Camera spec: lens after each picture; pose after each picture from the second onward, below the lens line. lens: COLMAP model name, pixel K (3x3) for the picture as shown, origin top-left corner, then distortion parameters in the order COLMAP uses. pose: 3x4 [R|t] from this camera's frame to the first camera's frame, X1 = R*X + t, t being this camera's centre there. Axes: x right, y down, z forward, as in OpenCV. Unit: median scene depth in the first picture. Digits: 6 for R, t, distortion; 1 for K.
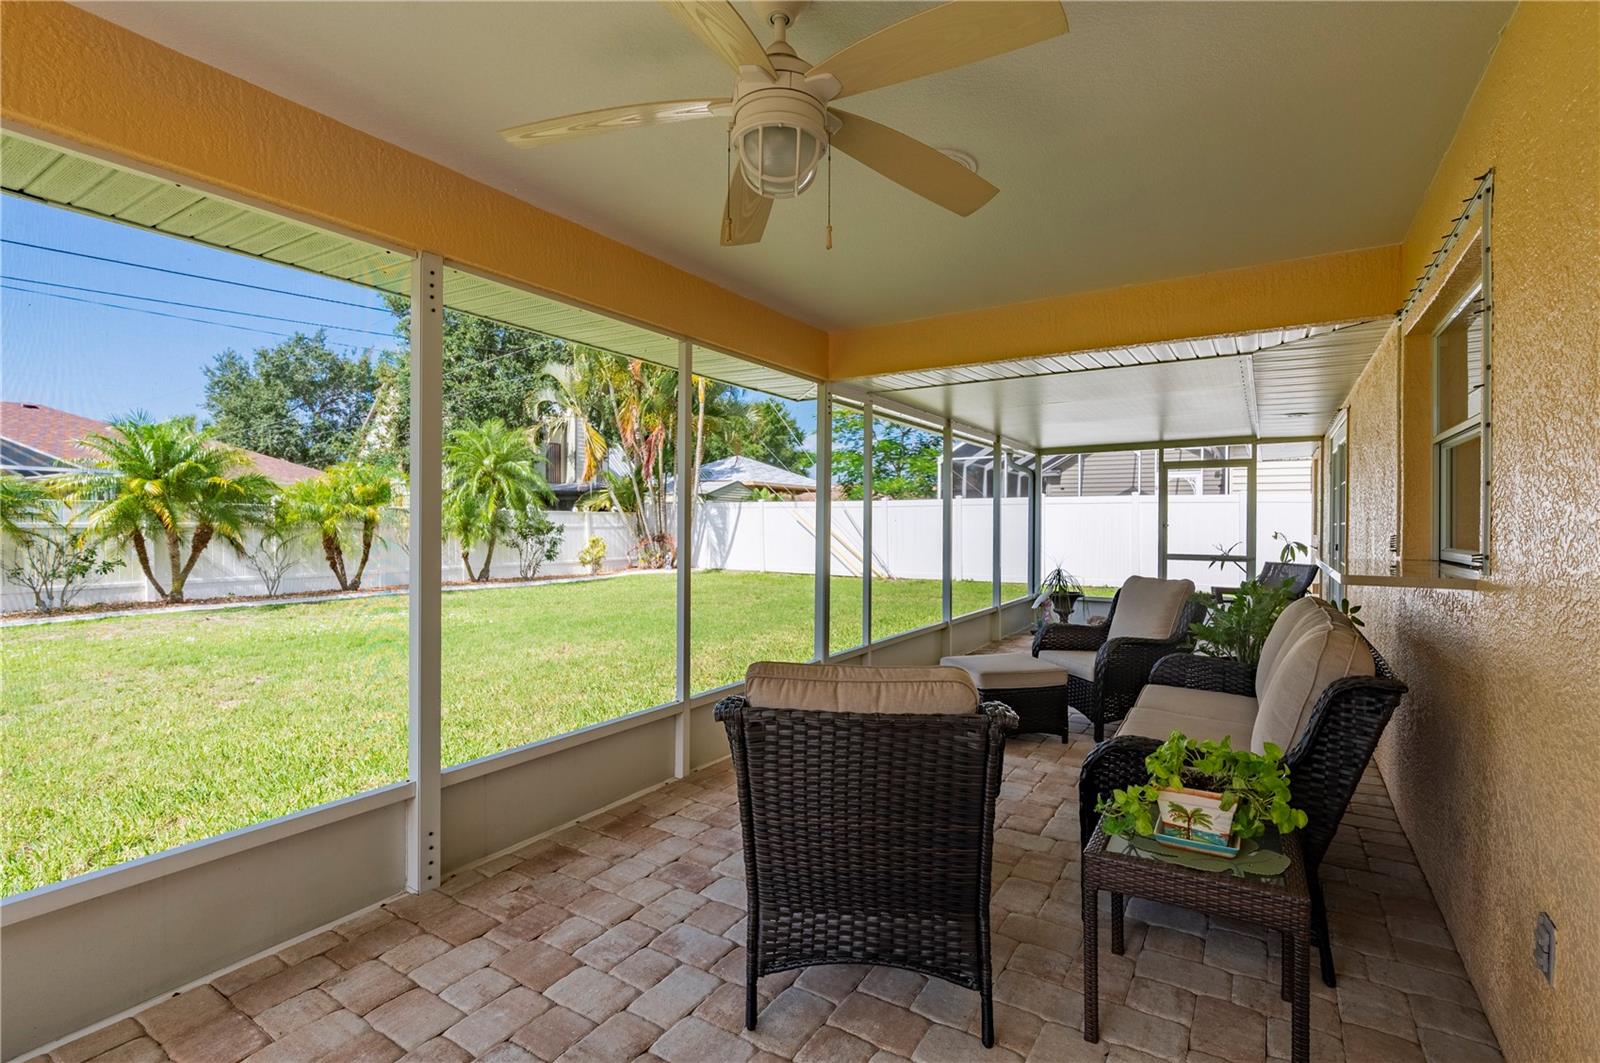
lens RADIAL K [[725.1, 0, 800.0], [0, 725.1, 531.5], [0, 0, 1]] dist [-0.000537, -0.000210]
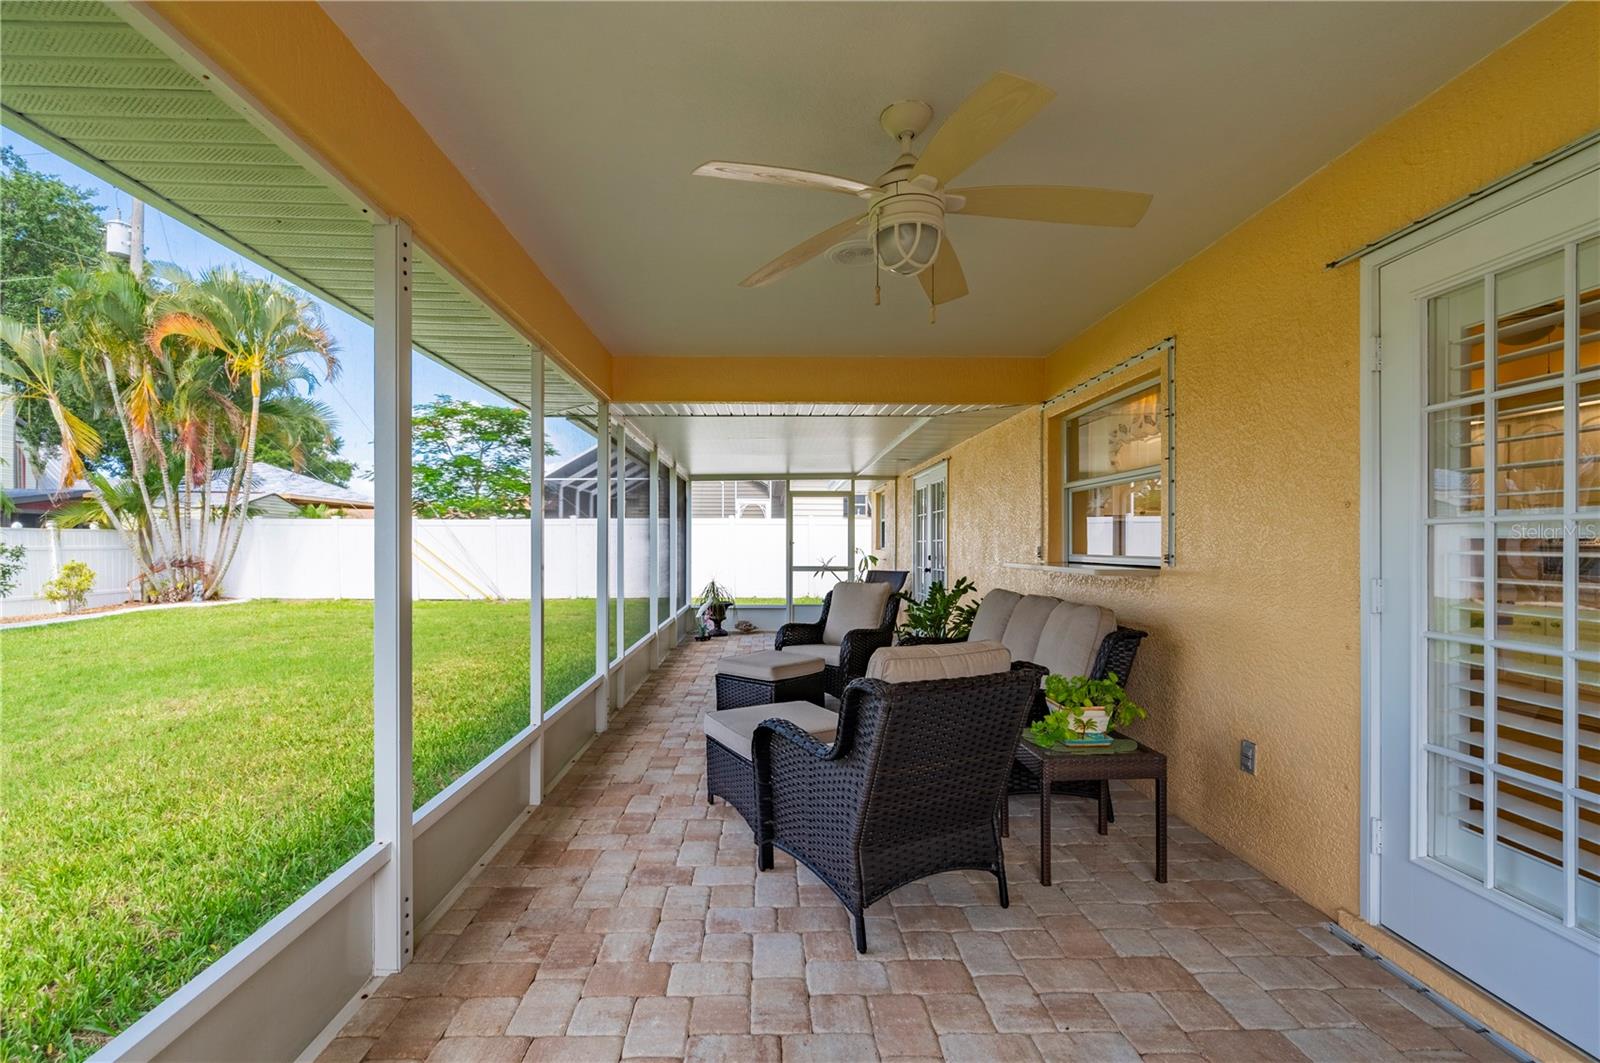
lens RADIAL K [[710.6, 0, 766.7], [0, 710.6, 552.4], [0, 0, 1]] dist [-0.000115, 0.000131]
pose [[0.839638, -0.010209, 0.543051, -0.168667], [0.009631, 0.999946, 0.003907, 0.002125], [-0.543061, 0.001949, 0.839691, 0.017817]]
